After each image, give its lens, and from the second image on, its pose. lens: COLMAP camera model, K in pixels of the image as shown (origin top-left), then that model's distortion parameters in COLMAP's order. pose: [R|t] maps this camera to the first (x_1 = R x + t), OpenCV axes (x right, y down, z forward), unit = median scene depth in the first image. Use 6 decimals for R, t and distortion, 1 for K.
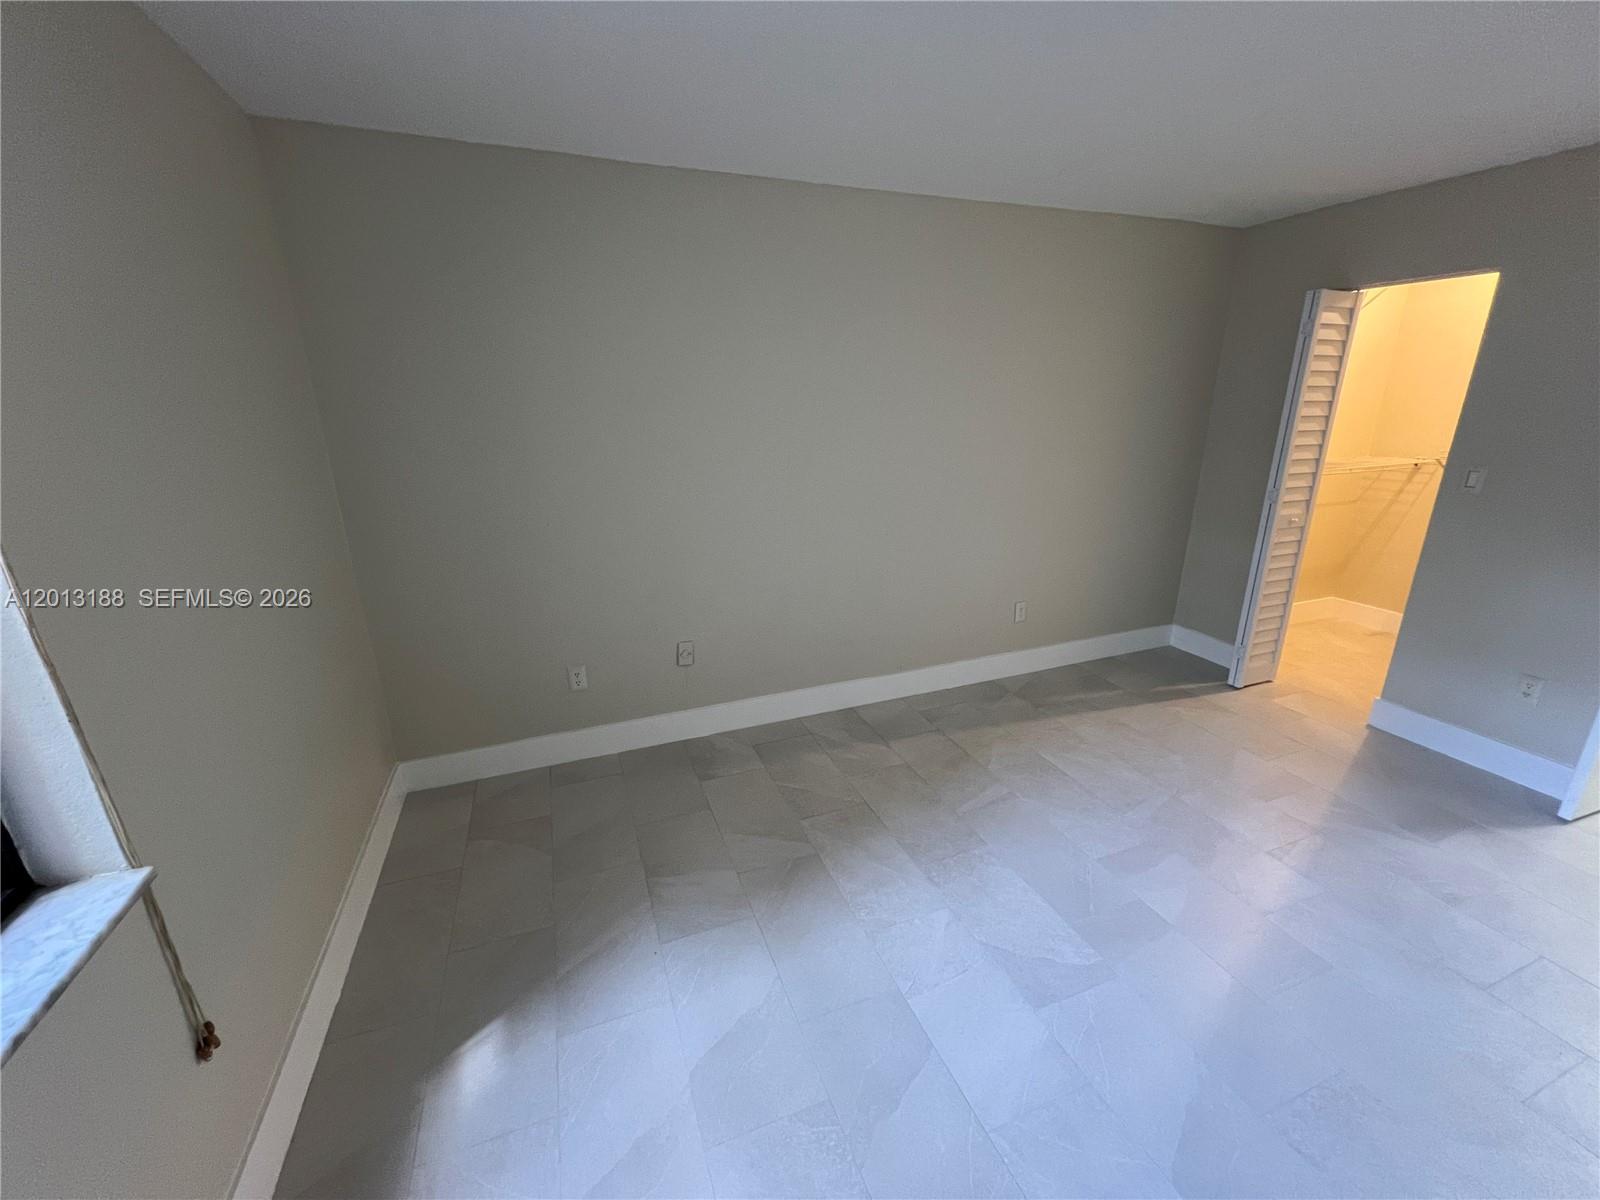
lens RADIAL K [[643.6, 0, 796.4], [0, 643.6, 597.9], [0, 0, 1]] dist [-0.004571, 0.001340]
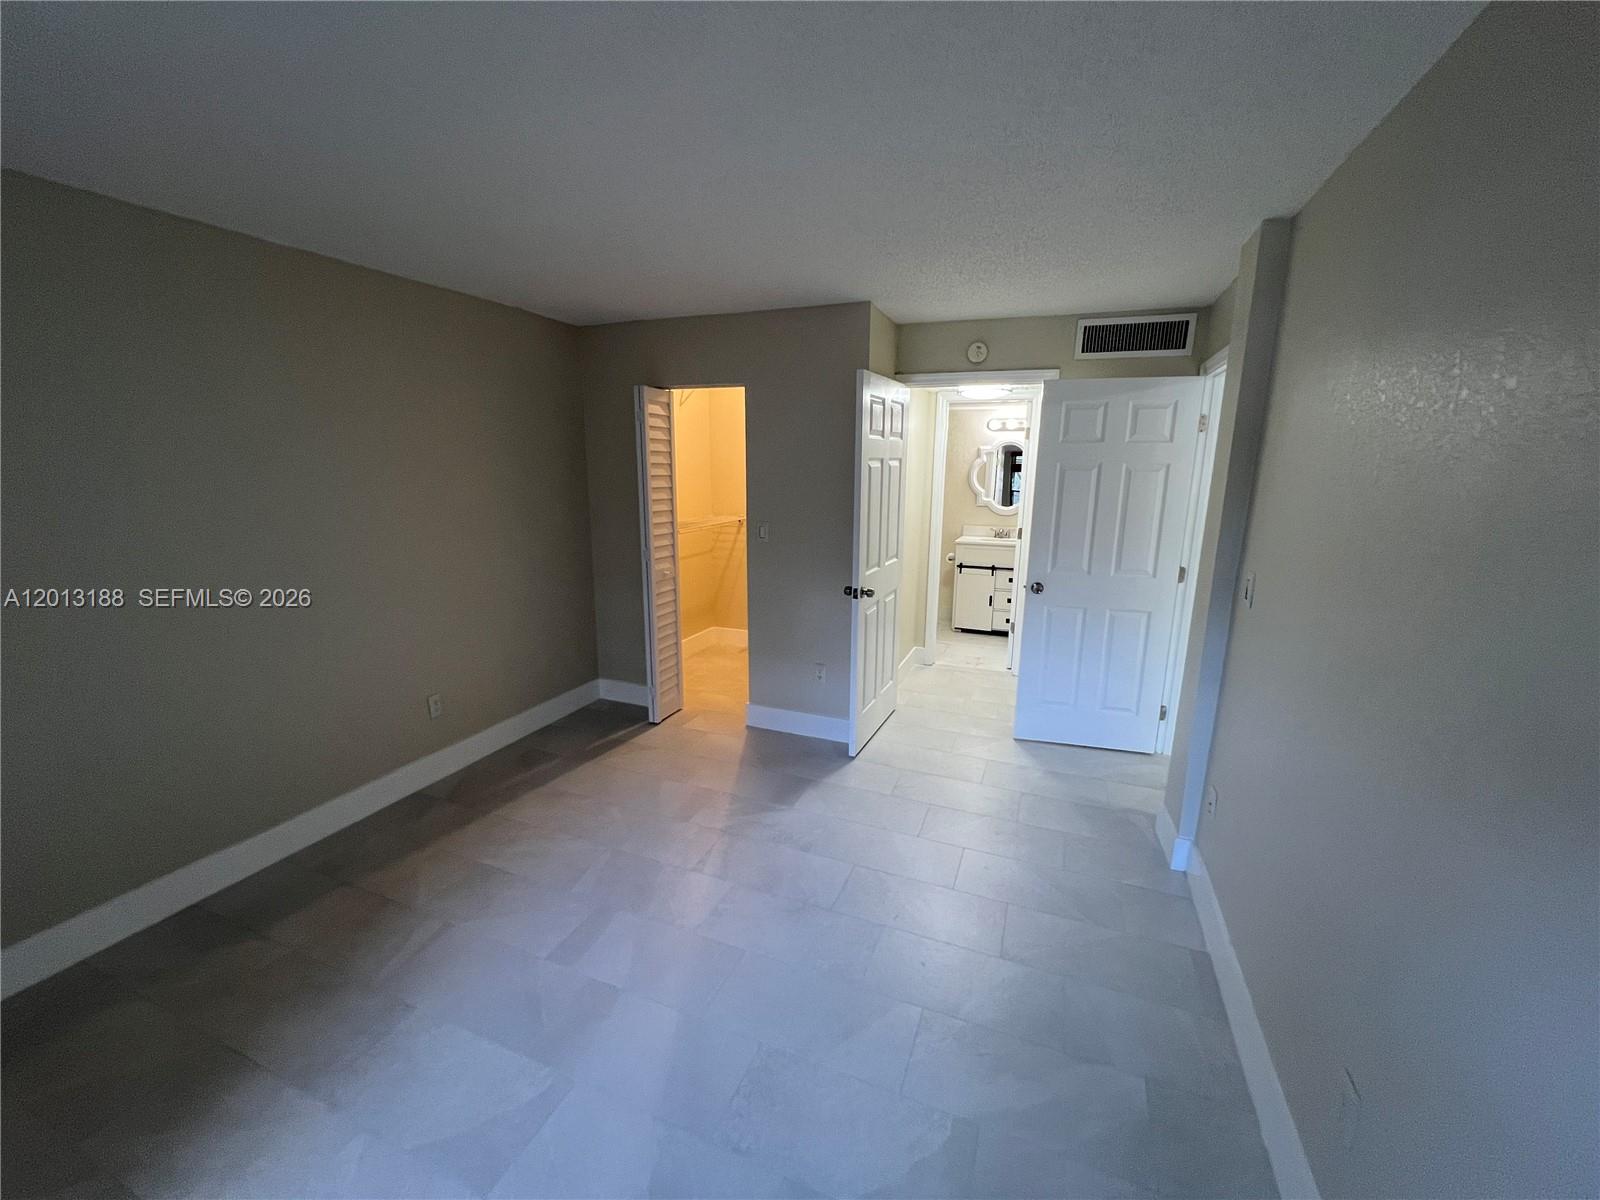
lens RADIAL K [[643.6, 0, 795.2], [0, 643.6, 598.0], [0, 0, 1]] dist [-0.004571, 0.001340]
pose [[0.685469, -0.134855, 0.715505, 0.084852], [0.204944, 0.978702, -0.011880, -0.013435], [-0.698664, 0.154782, 0.698507, 0.009647]]
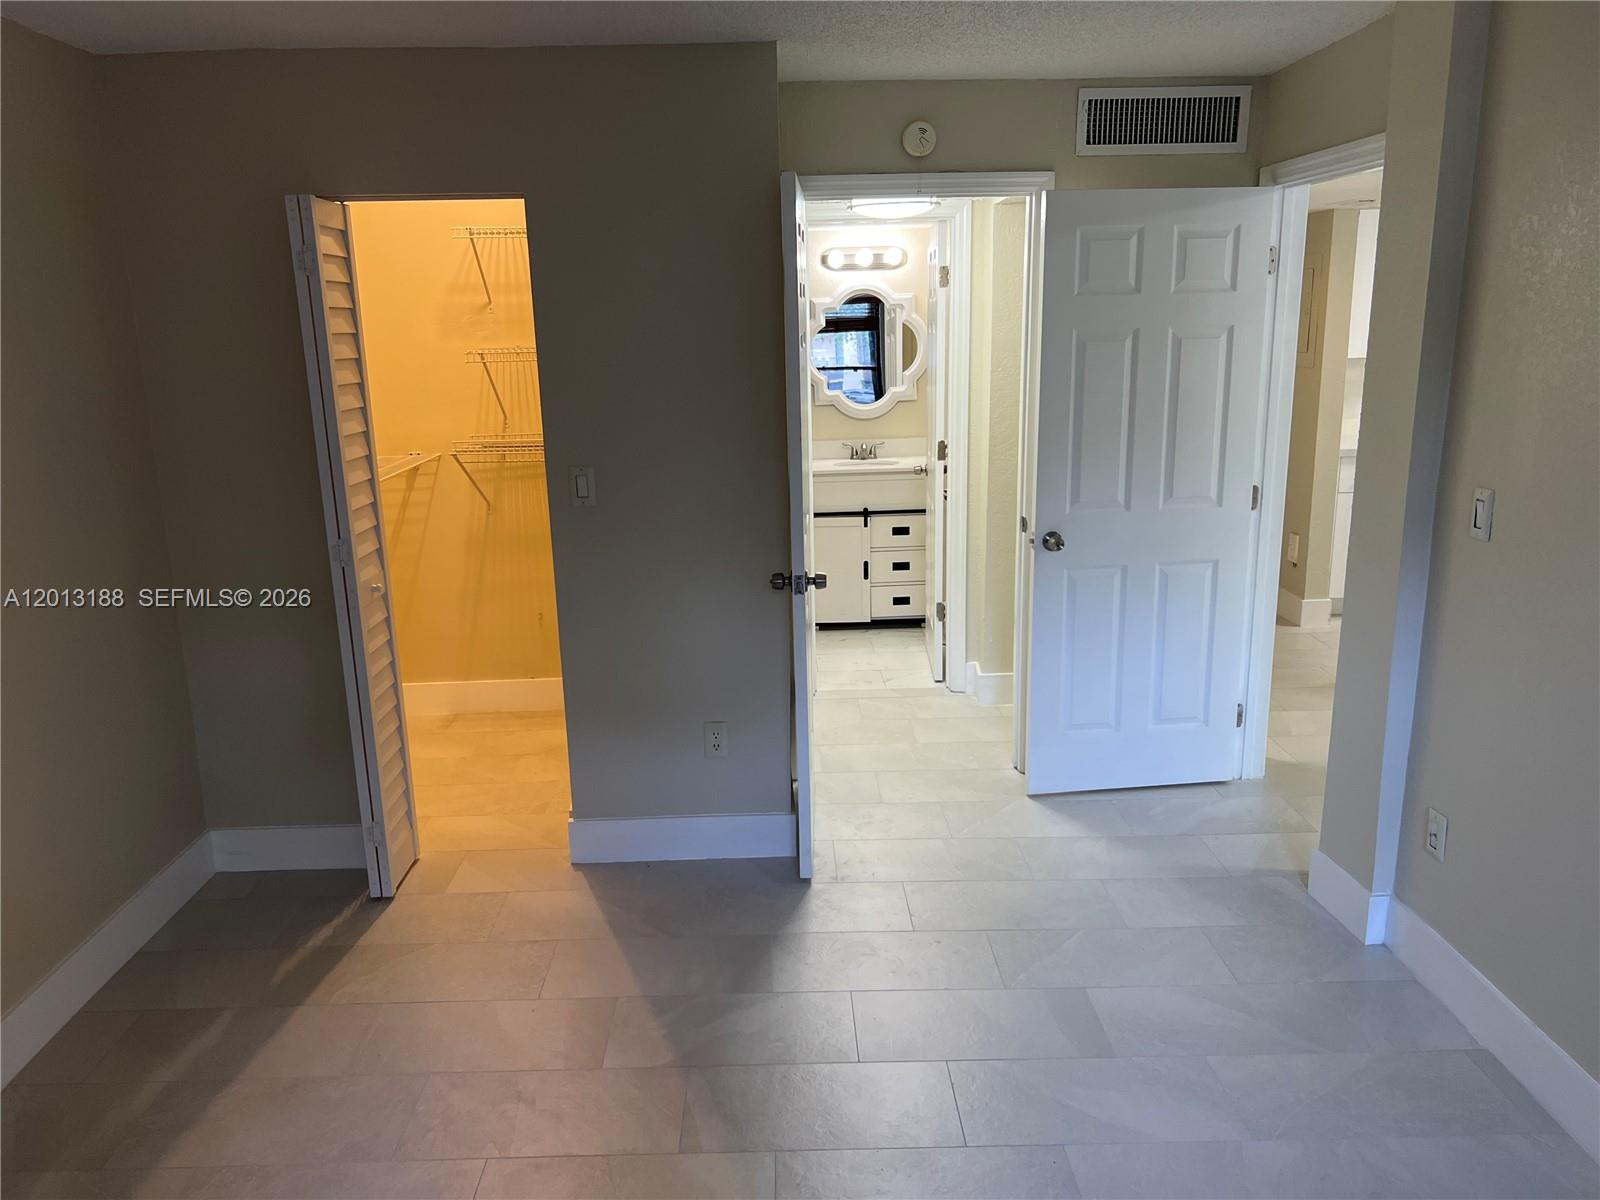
lens RADIAL K [[1208.8, 0, 786.0], [0, 1208.8, 609.8], [0, 0, 1]] dist [0.040381, -0.039376]
pose [[0.347997, -0.219029, 0.911551, -0.094142], [0.302295, 0.946606, 0.112047, -0.117971], [-0.887421, 0.236565, 0.395627, 0.265434]]
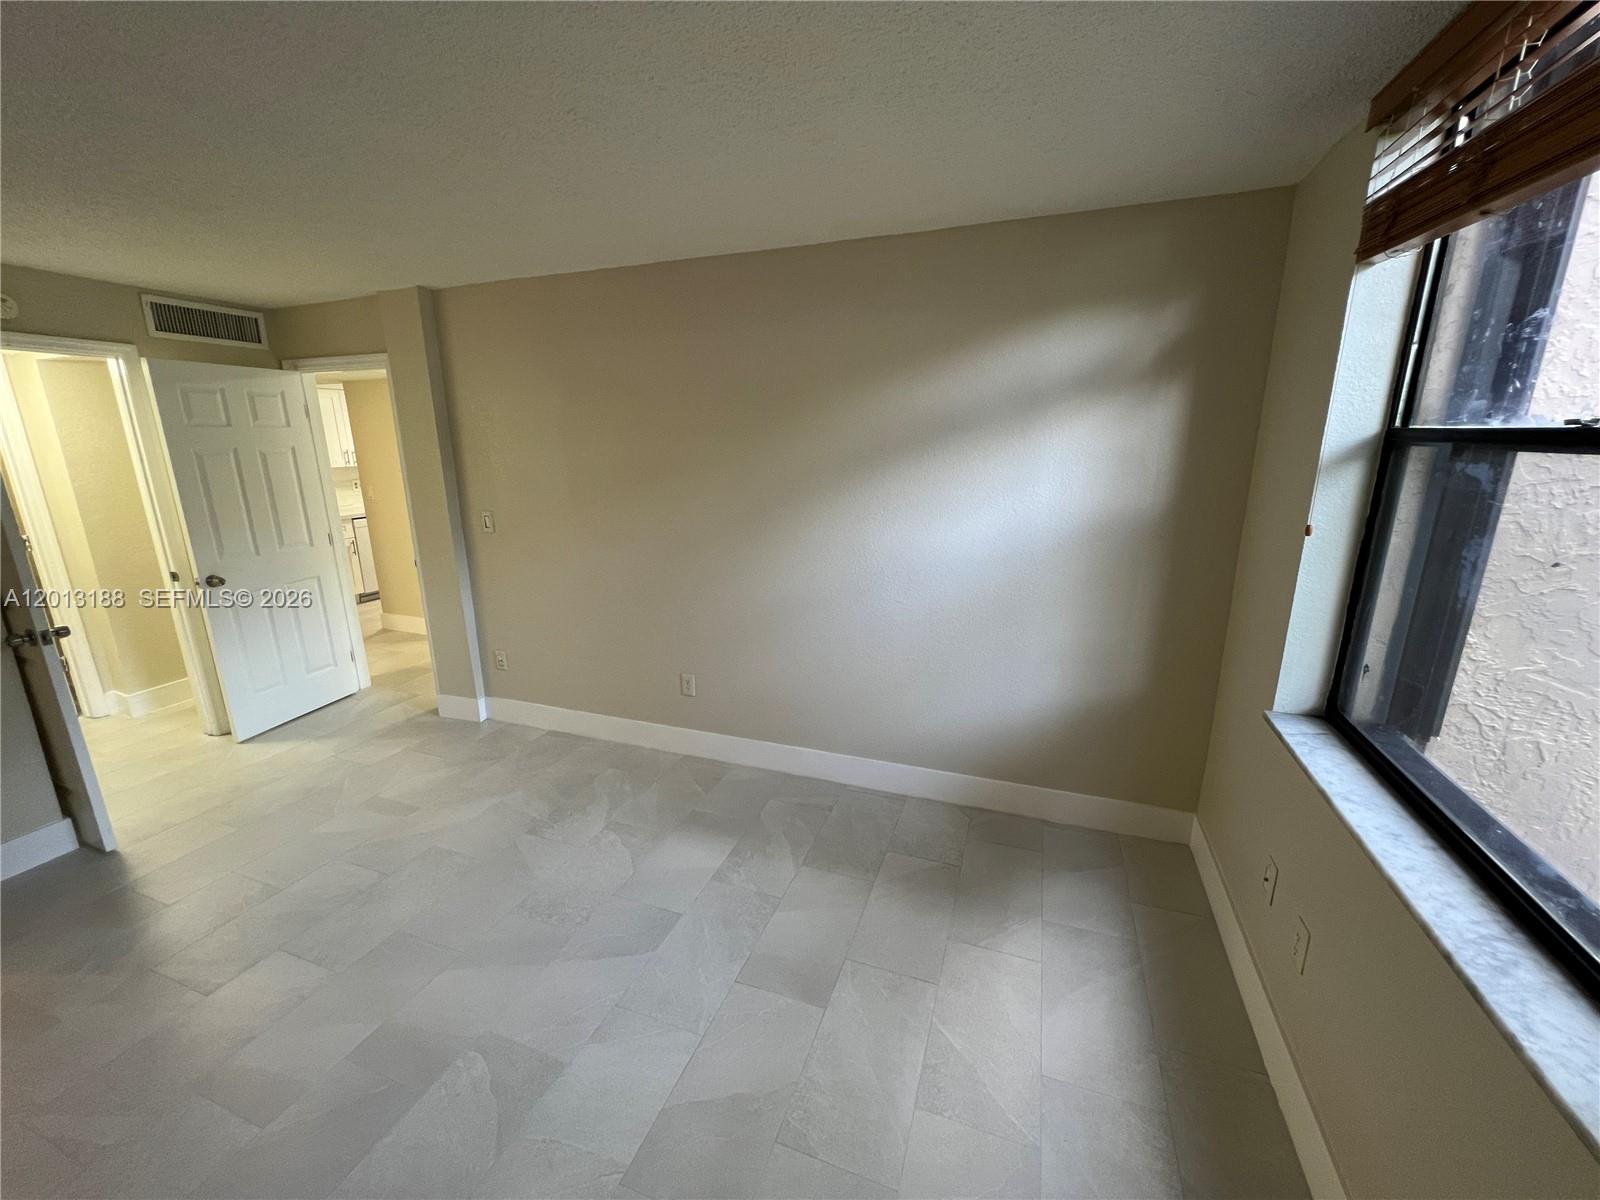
lens RADIAL K [[643.6, 0, 799.8], [0, 643.6, 597.1], [0, 0, 1]] dist [-0.004571, 0.001340]
pose [[-0.751481, -0.143080, 0.644053, -0.246881], [0.216697, 0.868513, 0.445788, -0.201727], [-0.623152, 0.474566, -0.621666, 0.576770]]
